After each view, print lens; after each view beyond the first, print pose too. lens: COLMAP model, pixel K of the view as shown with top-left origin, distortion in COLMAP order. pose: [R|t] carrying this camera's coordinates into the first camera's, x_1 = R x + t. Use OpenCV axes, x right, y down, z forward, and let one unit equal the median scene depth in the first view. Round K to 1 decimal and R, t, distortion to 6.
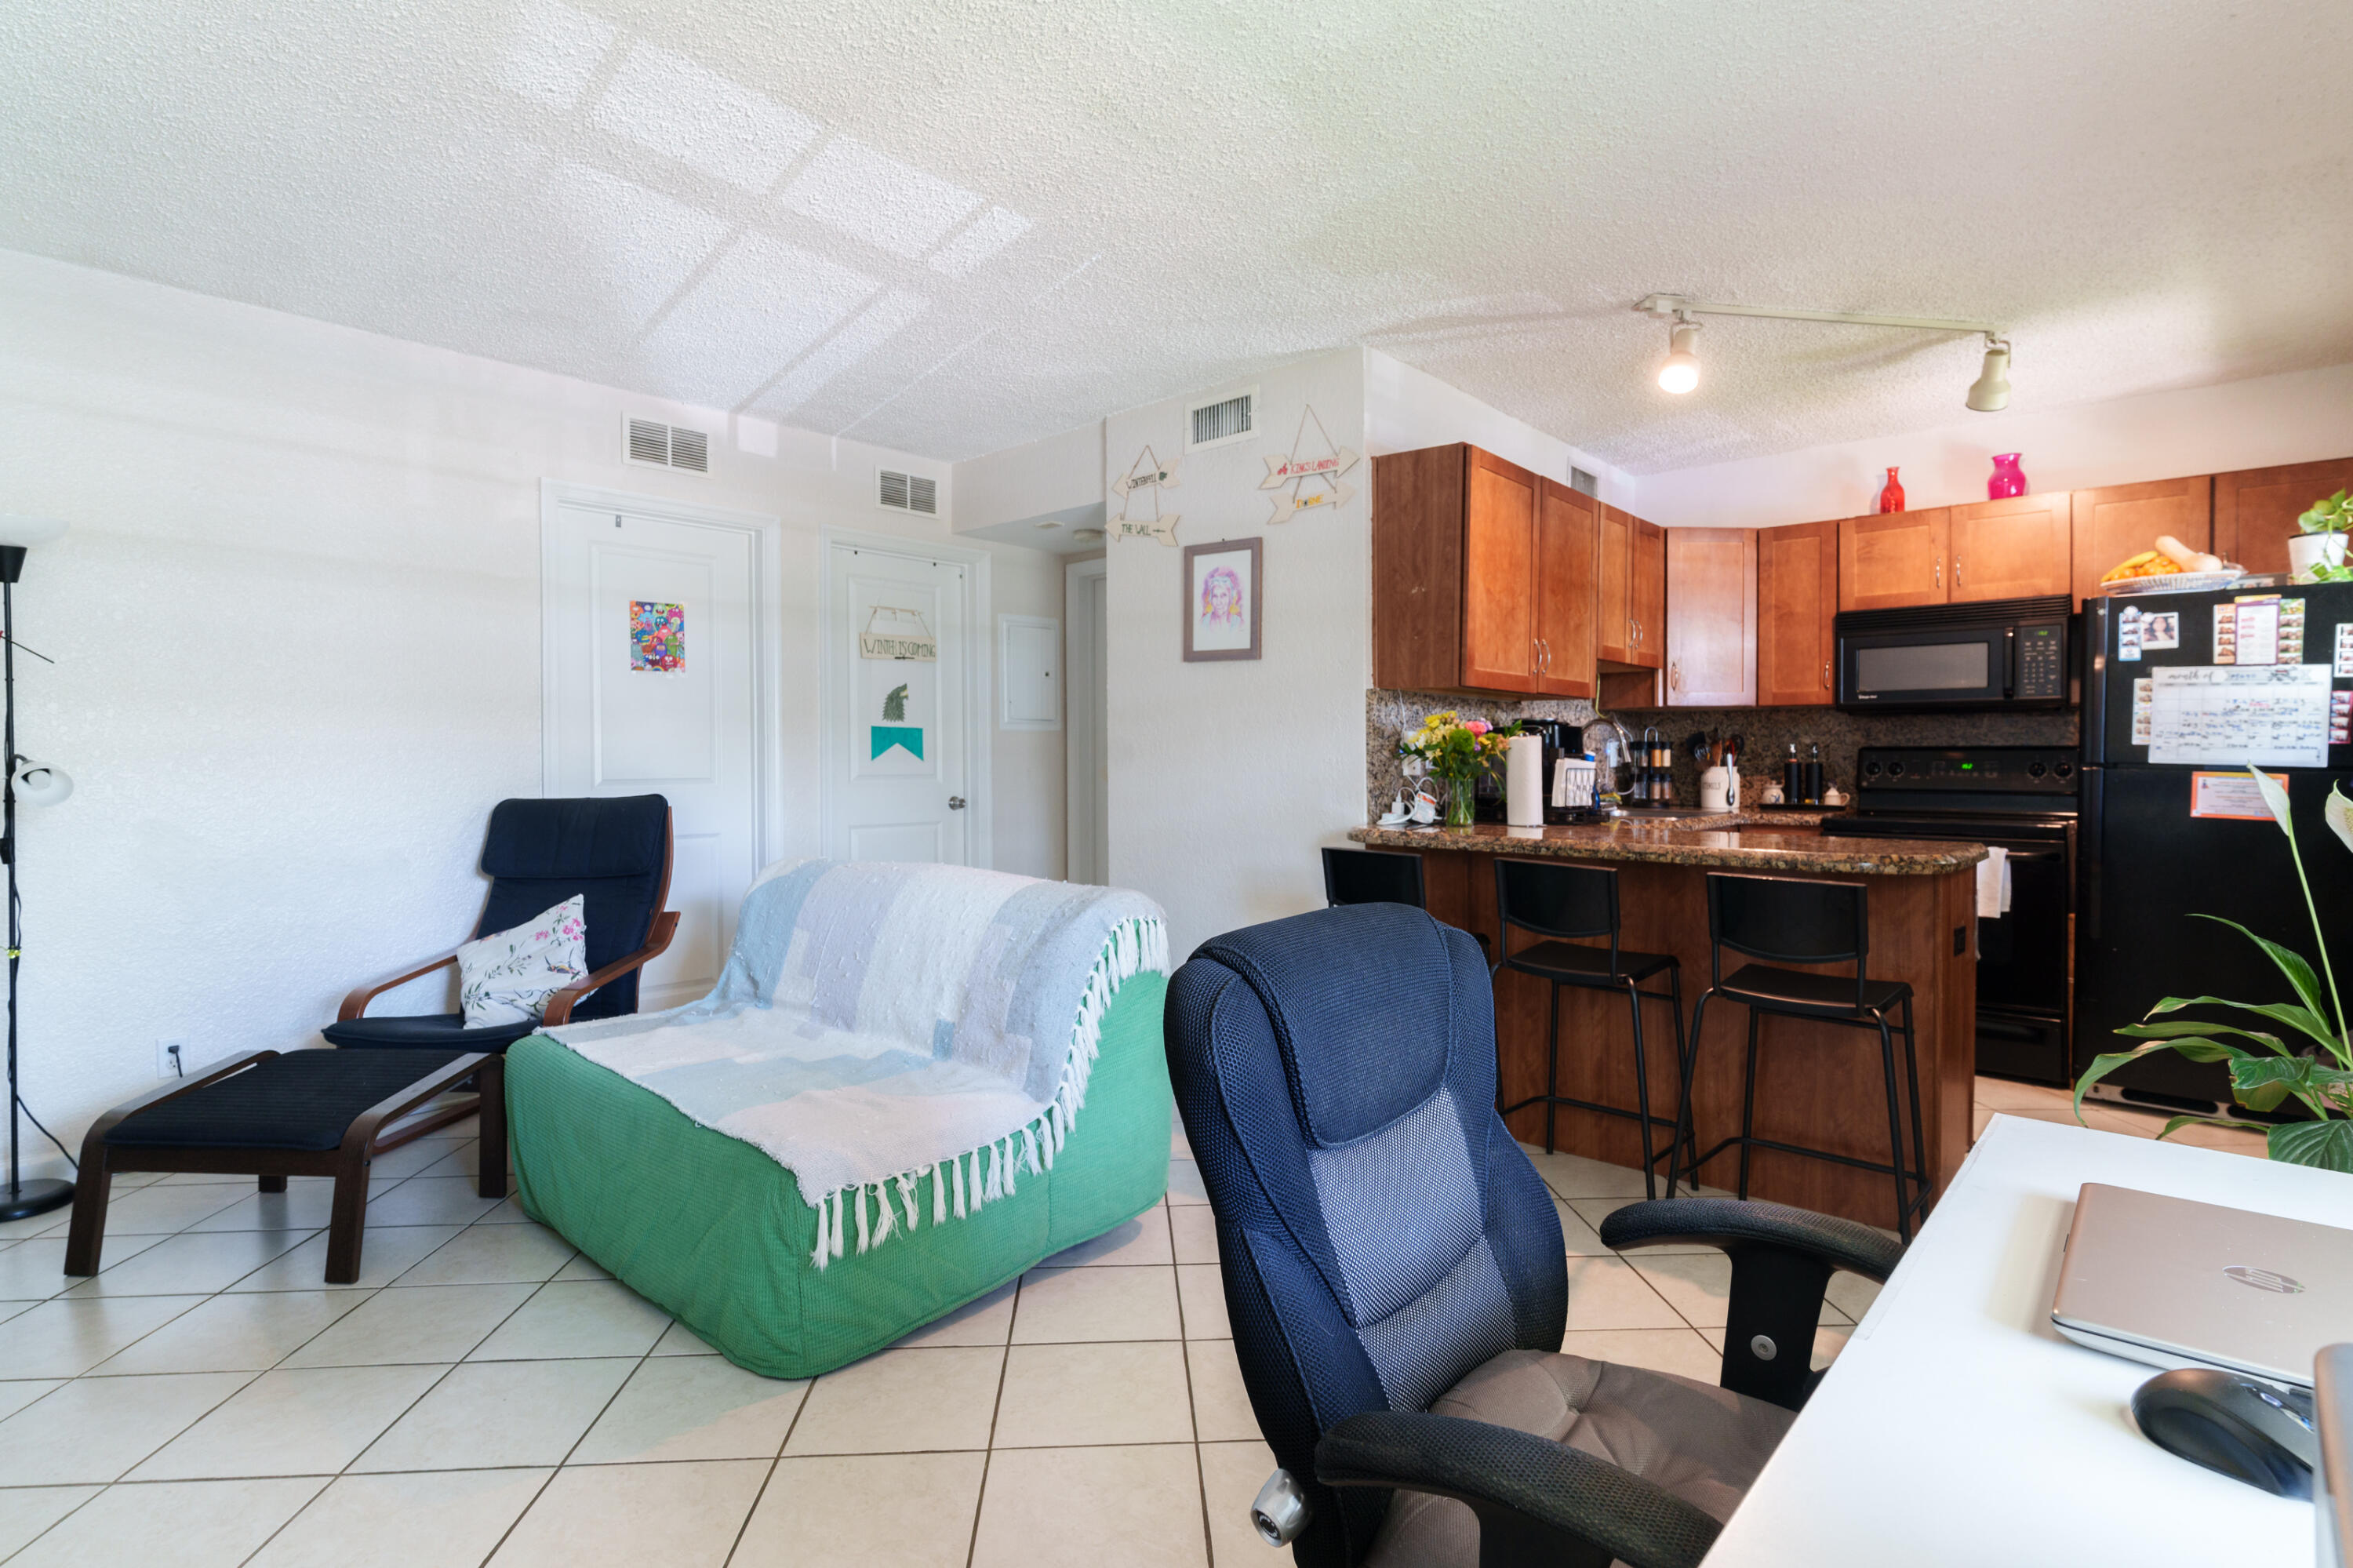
lens RADIAL K [[1174.3, 0, 1174.8], [0, 1174.3, 772.0], [0, 0, 1]] dist [0.001337, -0.001242]
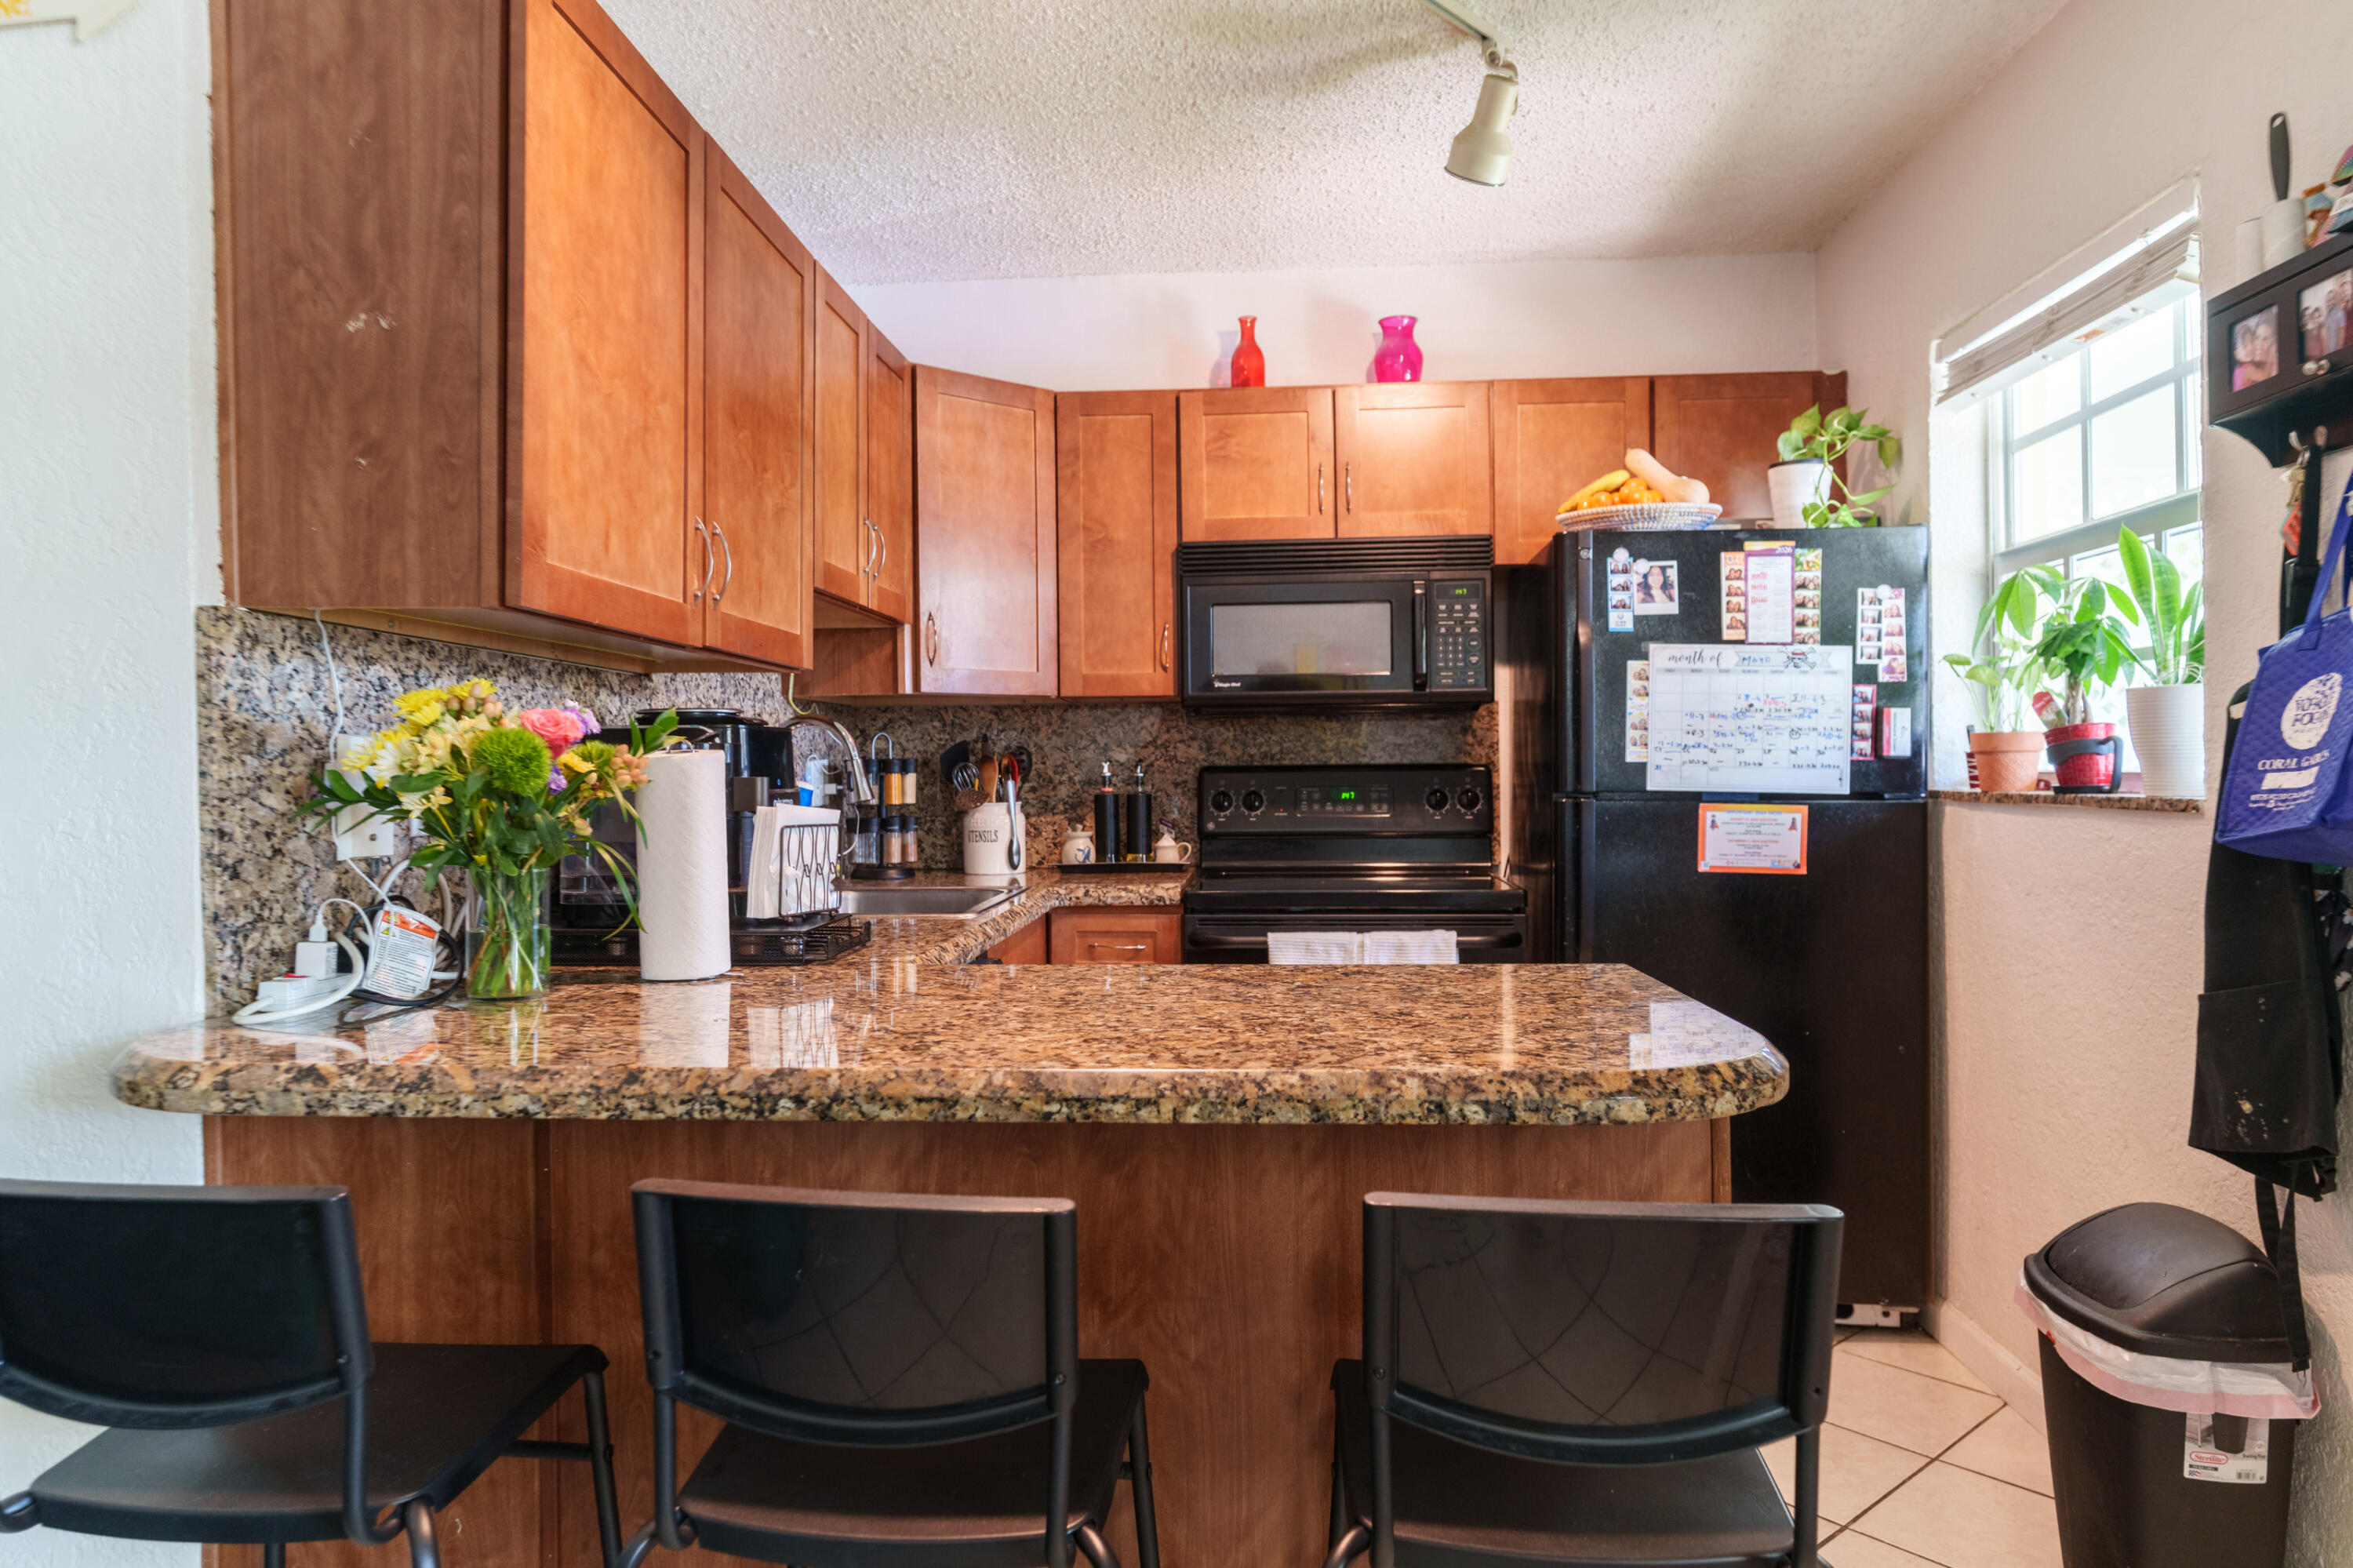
lens RADIAL K [[1469.1, 0, 1182.8], [0, 1469.1, 774.0], [0, 0, 1]] dist [-0.007571, 0.016955]
pose [[0.788543, -0.010581, 0.614888, 0.123636], [0.018587, 0.999805, -0.006631, -0.015524], [-0.614698, 0.016658, 0.788586, 0.493595]]
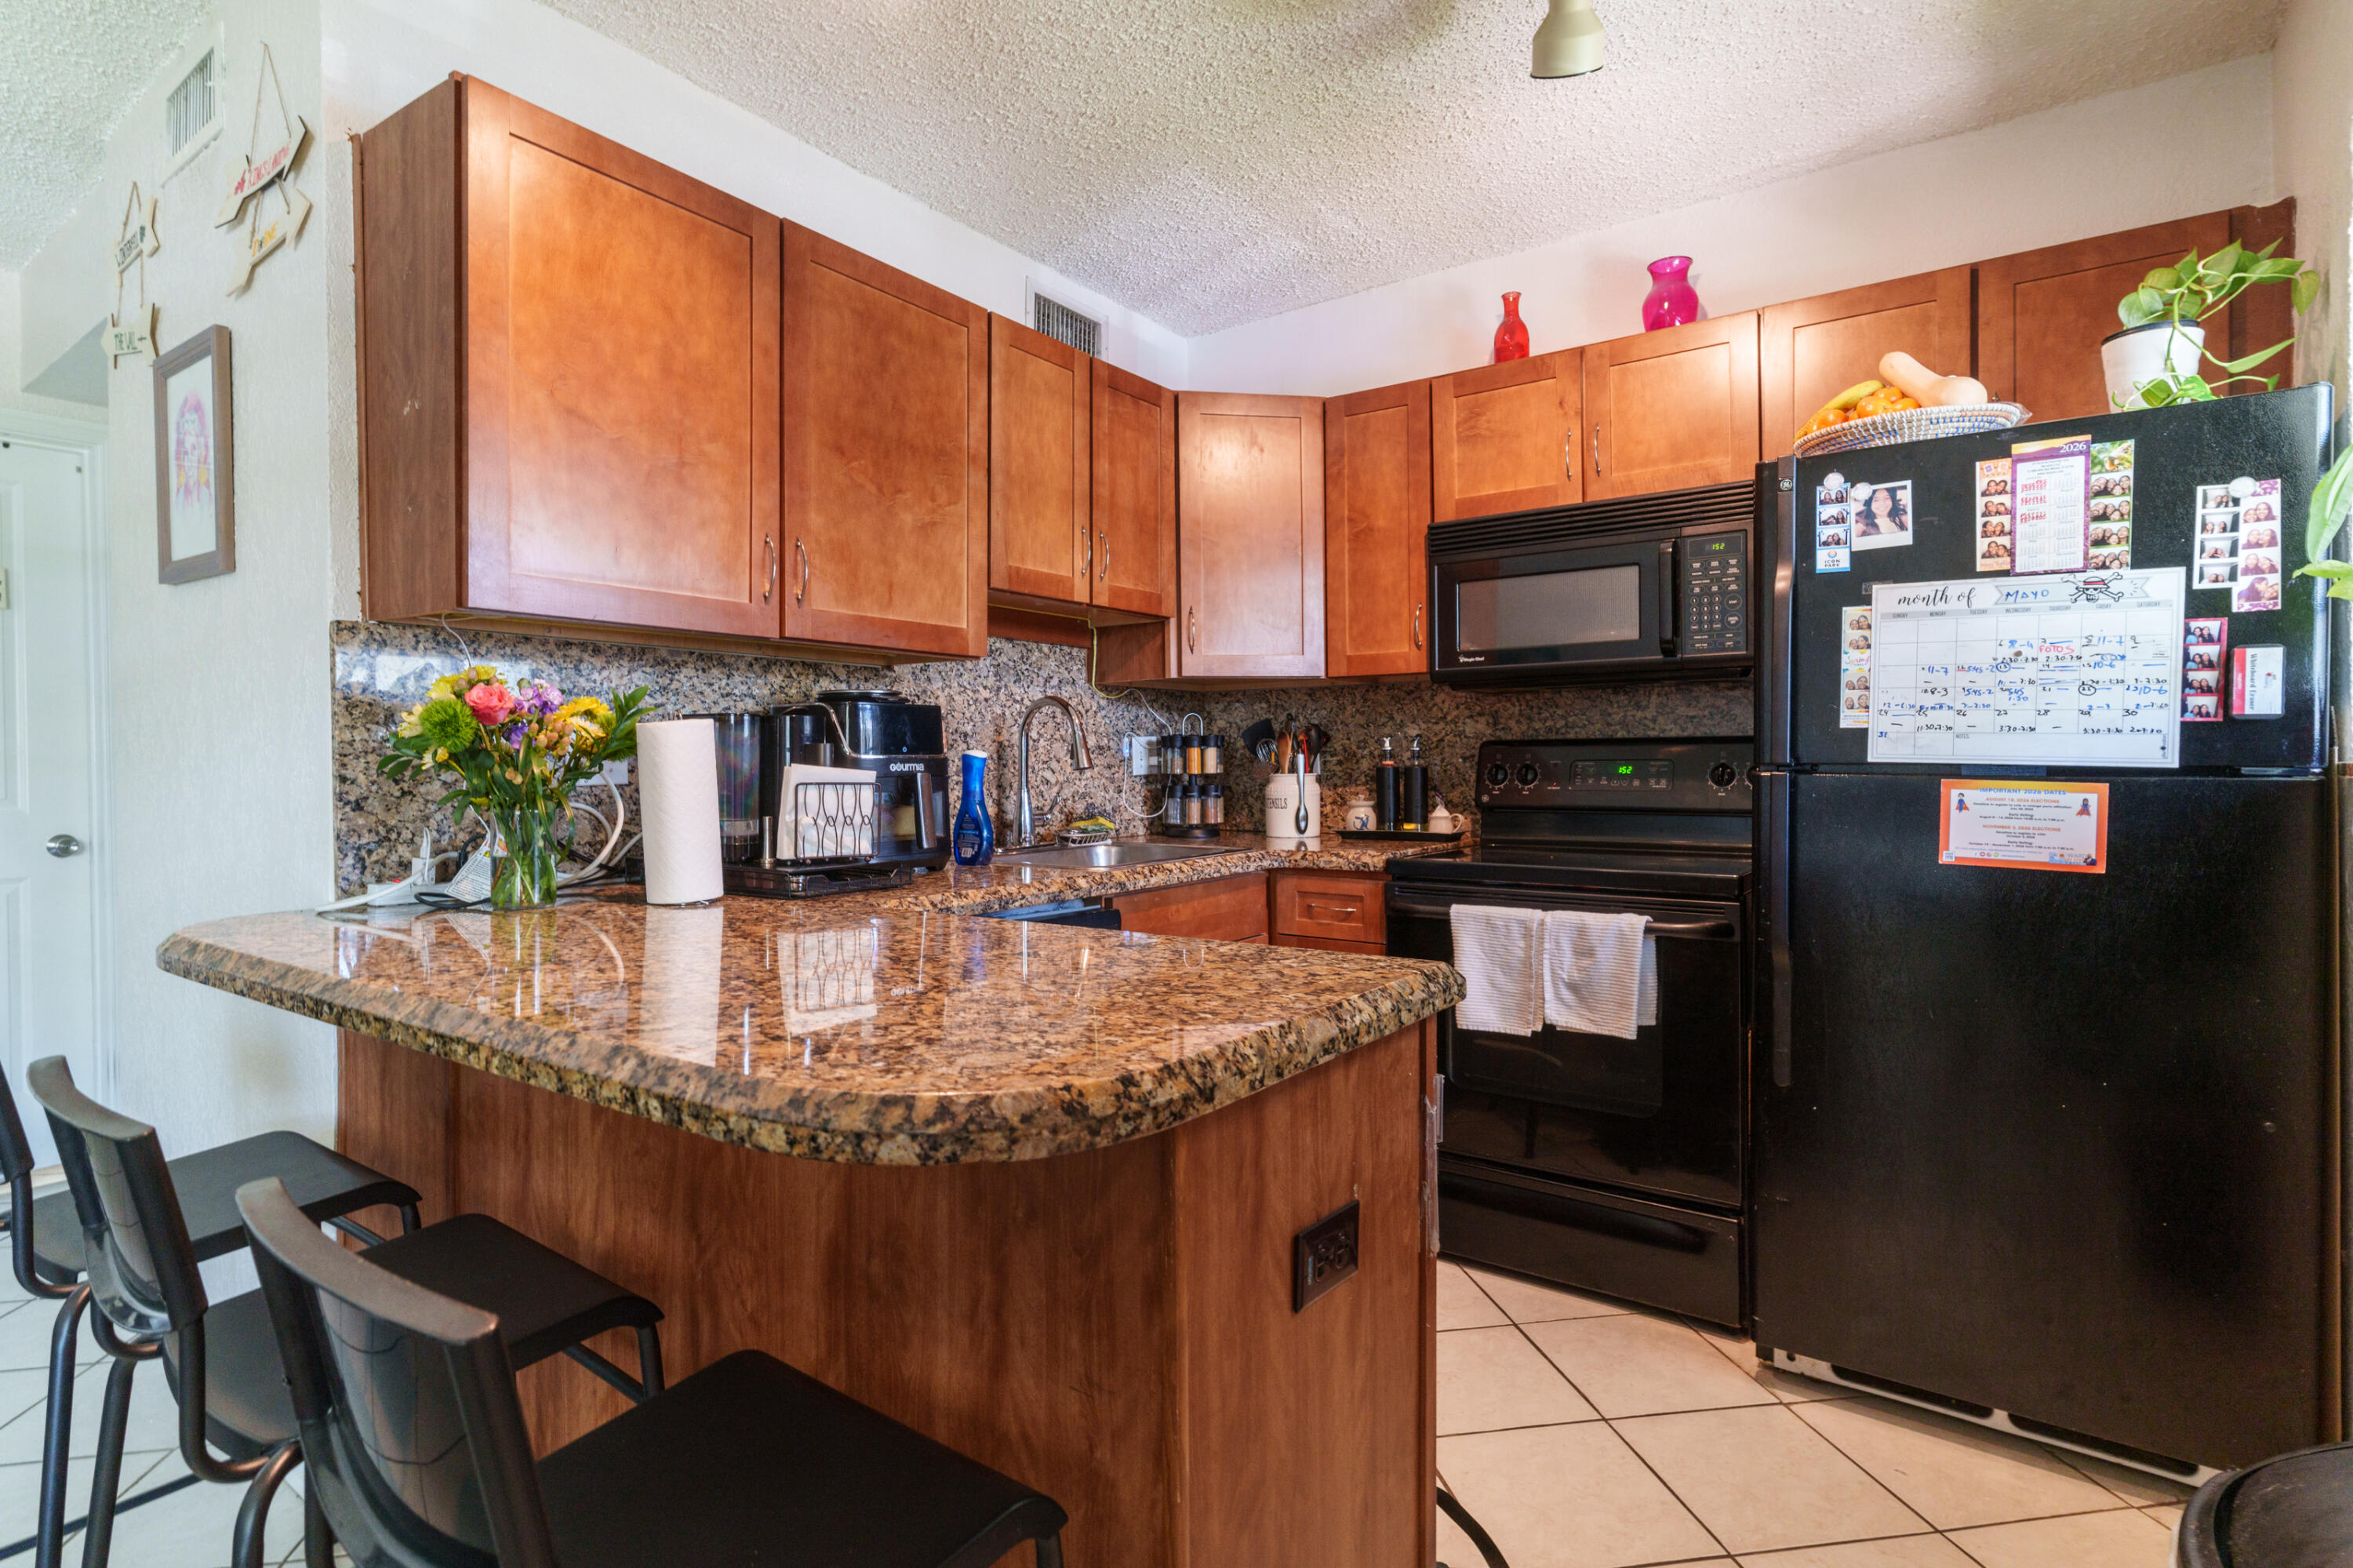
lens RADIAL K [[1174.3, 0, 1174.8], [0, 1174.3, 772.0], [0, 0, 1]] dist [0.001337, -0.001242]
pose [[0.993961, -0.009605, 0.109314, 0.434535], [0.010085, 0.999942, -0.003838, -0.004456], [-0.109271, 0.004918, 0.994000, 0.477810]]
